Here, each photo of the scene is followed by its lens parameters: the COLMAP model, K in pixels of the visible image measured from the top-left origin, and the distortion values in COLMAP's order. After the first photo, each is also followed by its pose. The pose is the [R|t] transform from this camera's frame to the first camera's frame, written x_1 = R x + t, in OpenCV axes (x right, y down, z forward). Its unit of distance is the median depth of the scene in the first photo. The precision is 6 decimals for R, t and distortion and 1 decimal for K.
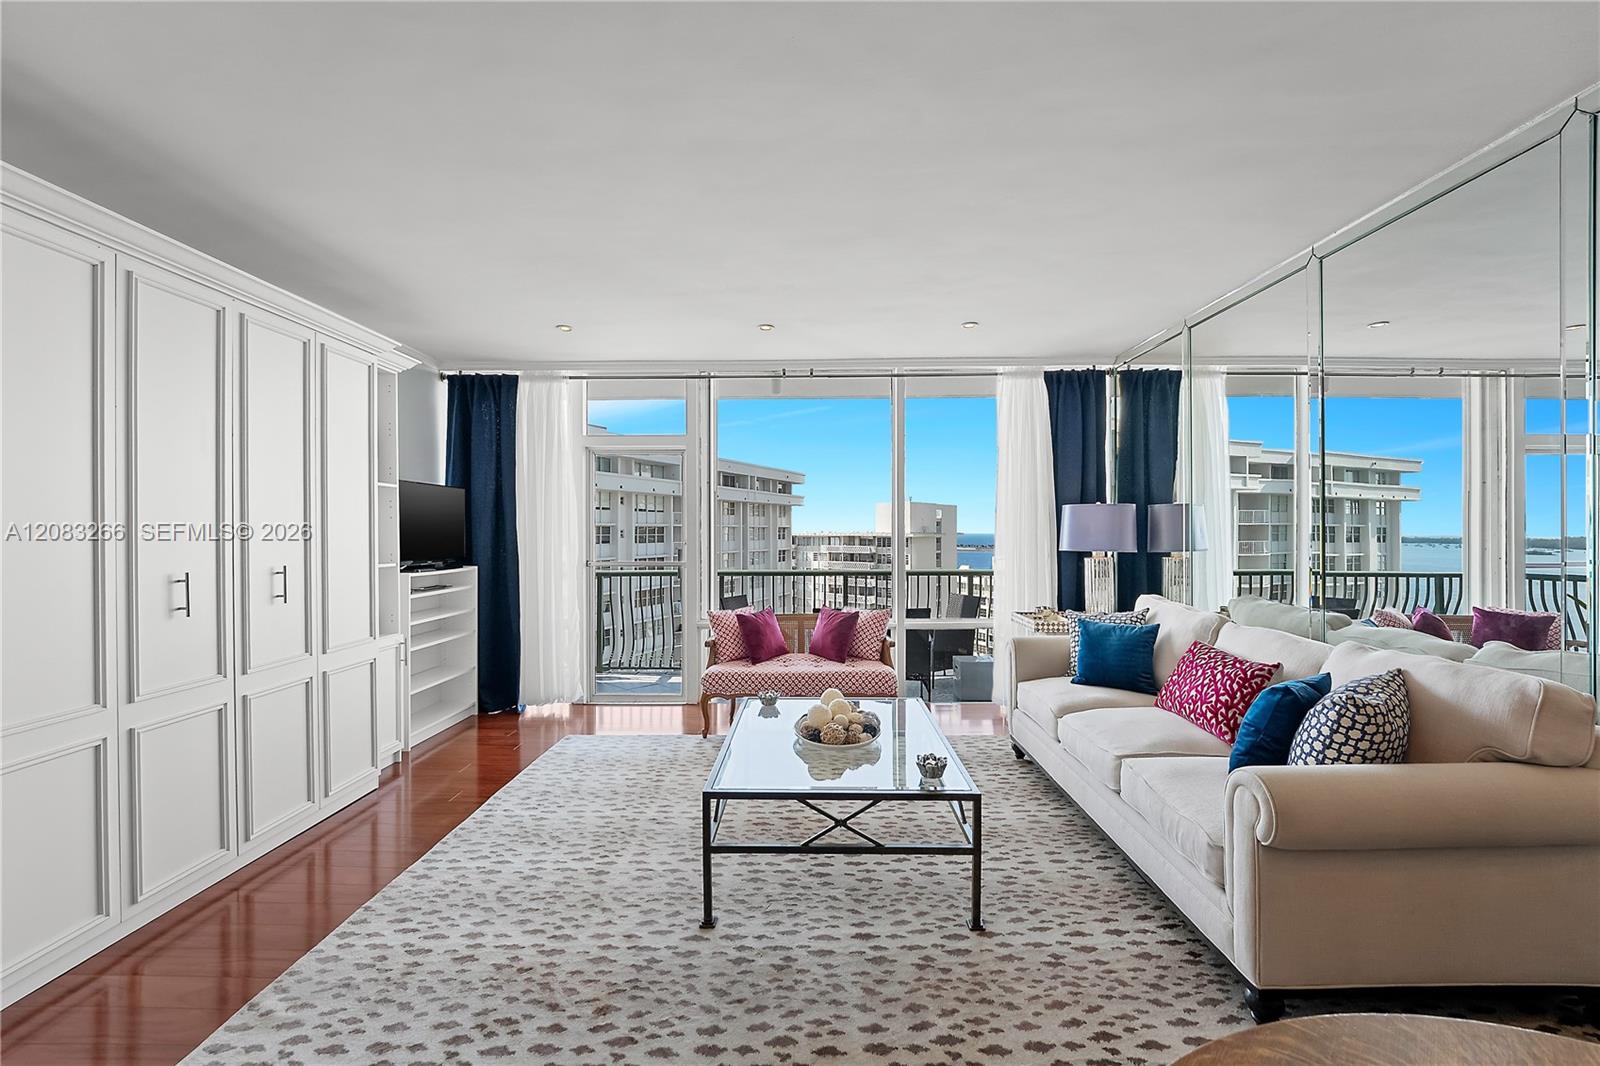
lens RADIAL K [[651.0, 0, 801.2], [0, 651.0, 530.4], [0, 0, 1]] dist [-0.007742, -0.001074]
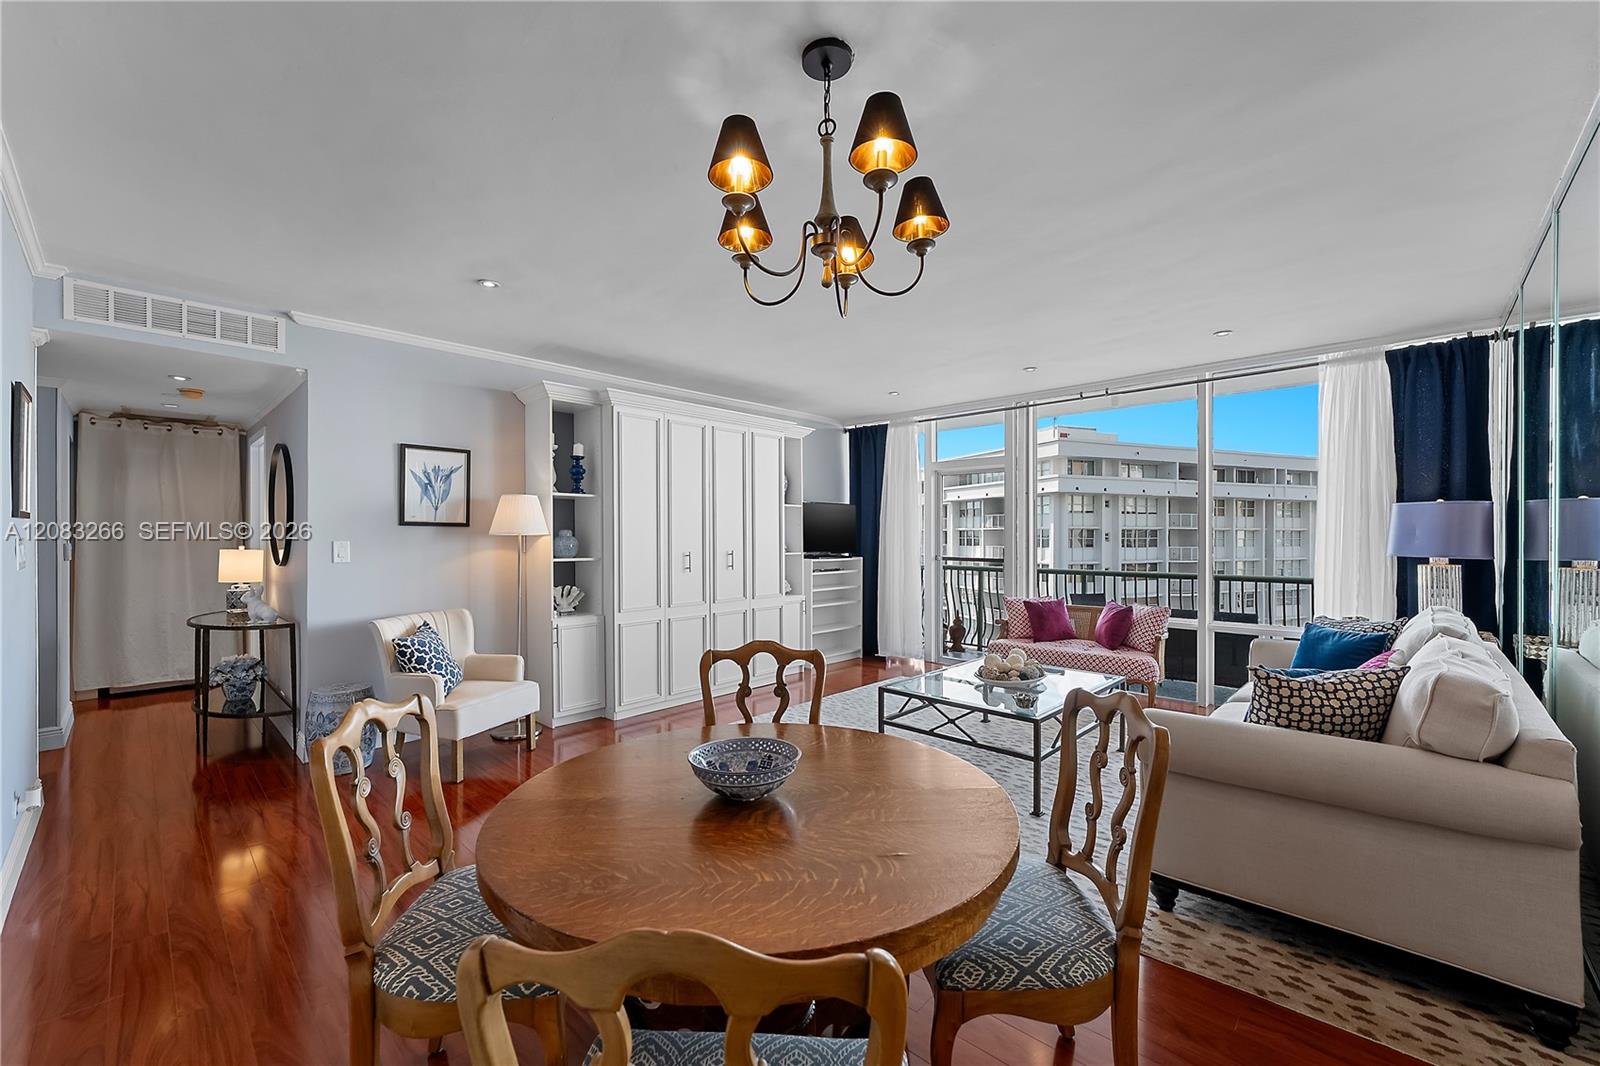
lens RADIAL K [[651.0, 0, 806.4], [0, 651.0, 539.6], [0, 0, 1]] dist [-0.007742, -0.001074]
pose [[0.740582, 0.006578, -0.671933, 0.393793], [-0.000629, 0.999958, 0.009096, 0.001686], [0.671965, -0.006314, 0.740556, -0.175304]]
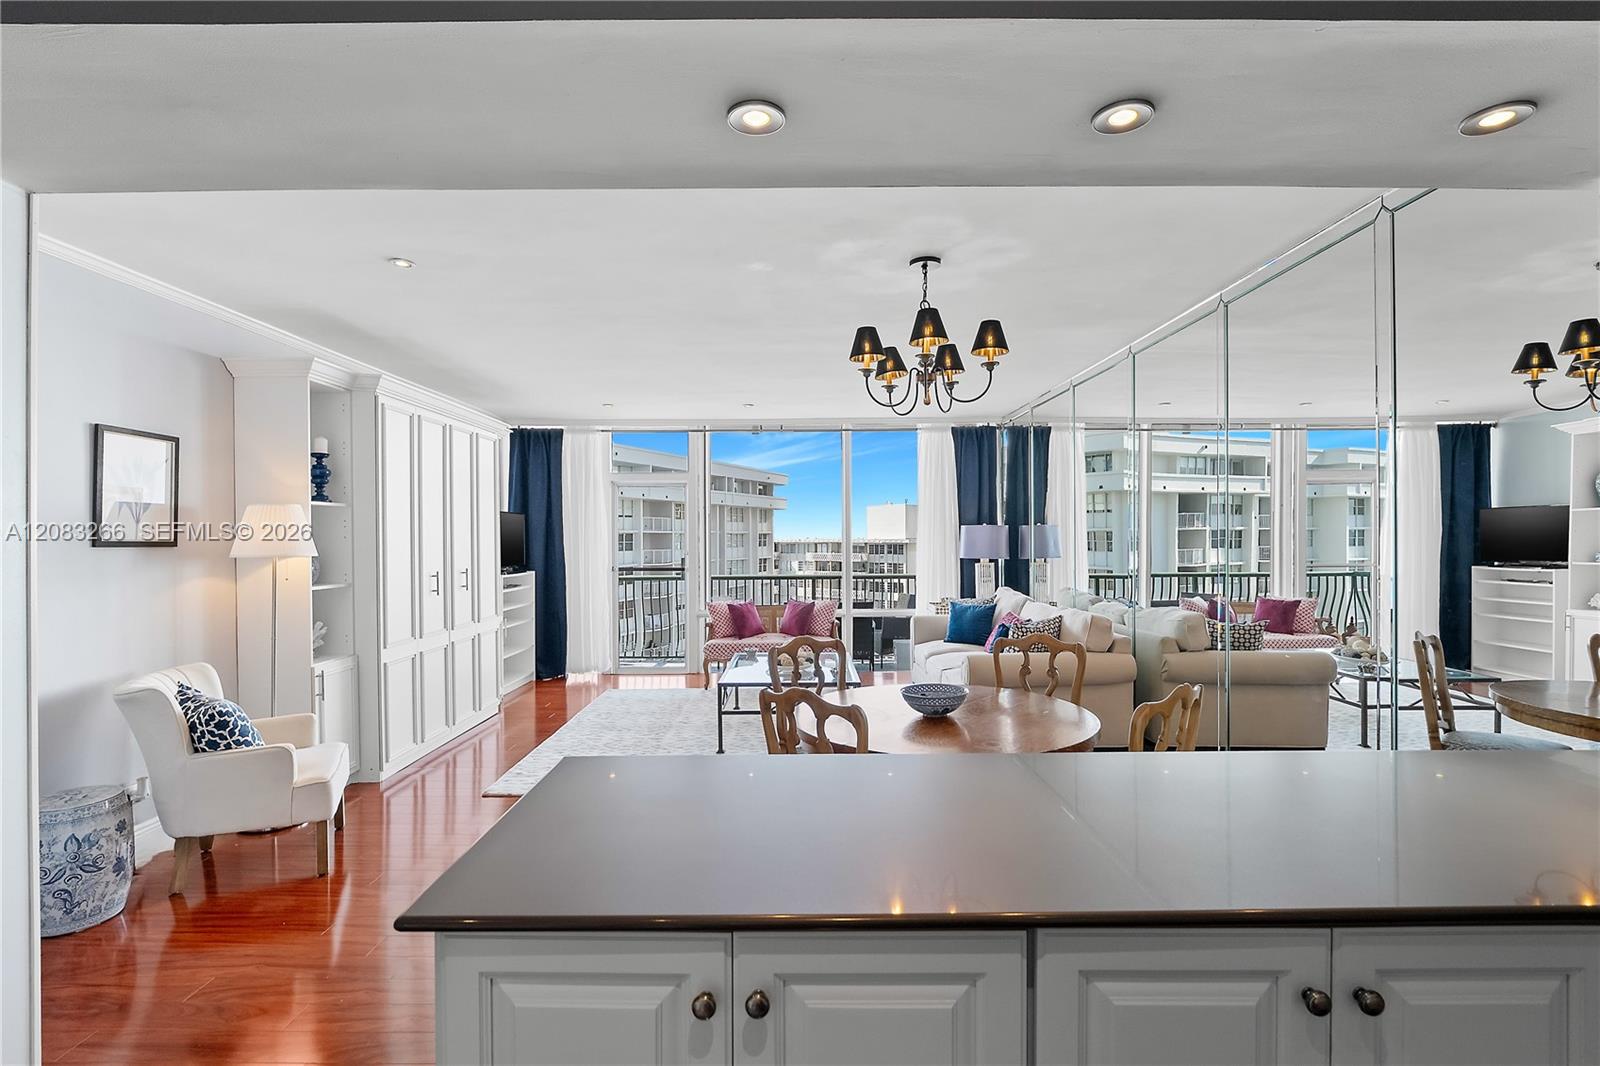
lens RADIAL K [[750.9, 0, 821.2], [0, 750.9, 539.1], [0, 0, 1]] dist [-0.000960, -0.000256]
pose [[0.998869, -0.001901, 0.047500, 0.024119], [0.001669, 0.999987, 0.004920, -0.017758], [-0.047509, -0.004835, 0.998859, -0.584856]]
